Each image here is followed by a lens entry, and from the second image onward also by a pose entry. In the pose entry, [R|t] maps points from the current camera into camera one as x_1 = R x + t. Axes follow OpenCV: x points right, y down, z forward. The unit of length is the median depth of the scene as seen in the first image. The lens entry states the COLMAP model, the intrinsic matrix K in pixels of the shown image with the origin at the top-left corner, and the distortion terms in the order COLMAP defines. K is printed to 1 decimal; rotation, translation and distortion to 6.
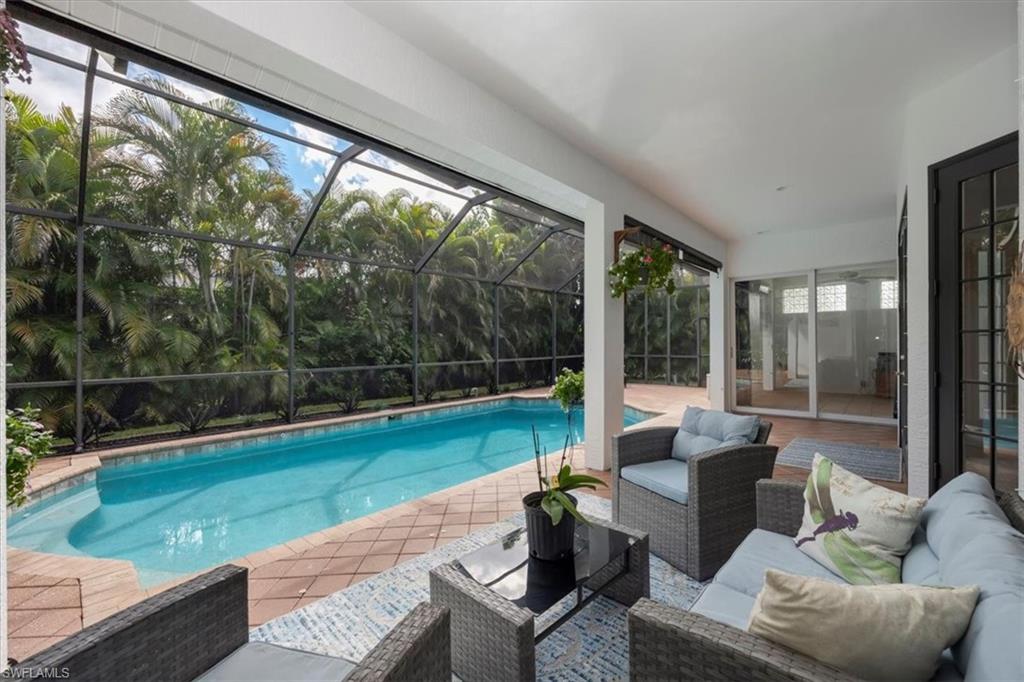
lens RADIAL K [[409.7, 0, 507.4], [0, 409.7, 345.9], [0, 0, 1]] dist [0.000080, -0.001950]
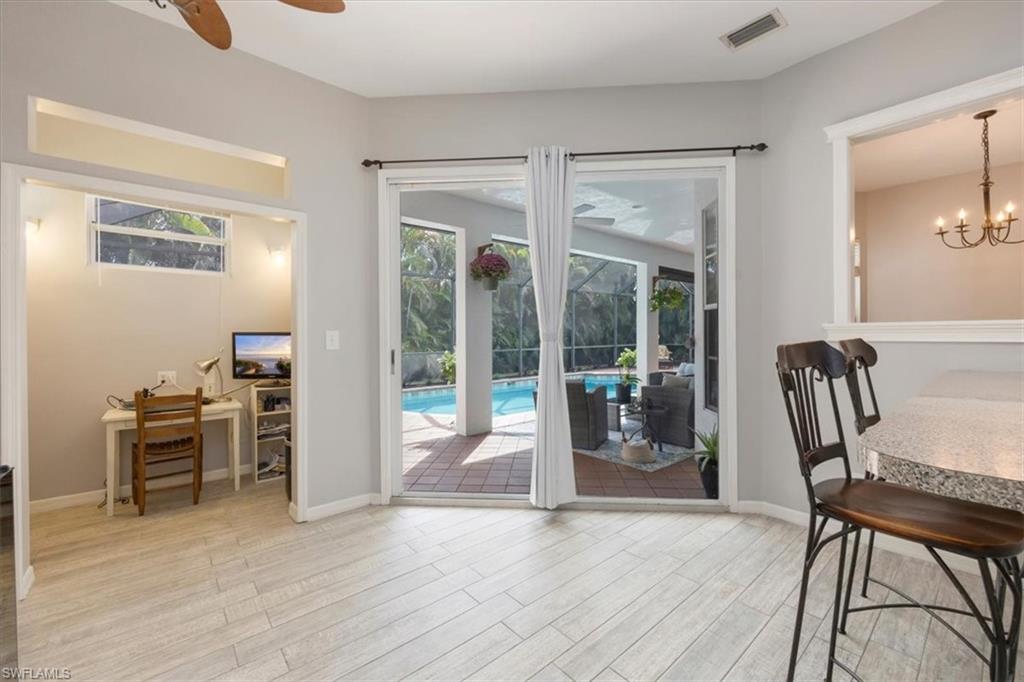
lens RADIAL K [[409.7, 0, 514.6], [0, 409.7, 338.2], [0, 0, 1]] dist [0.000080, -0.001950]
pose [[0.993122, -0.000866, -0.117082, -0.068151], [0.001380, 0.999990, 0.004304, -0.000851], [0.117077, -0.004435, 0.993113, -0.428833]]
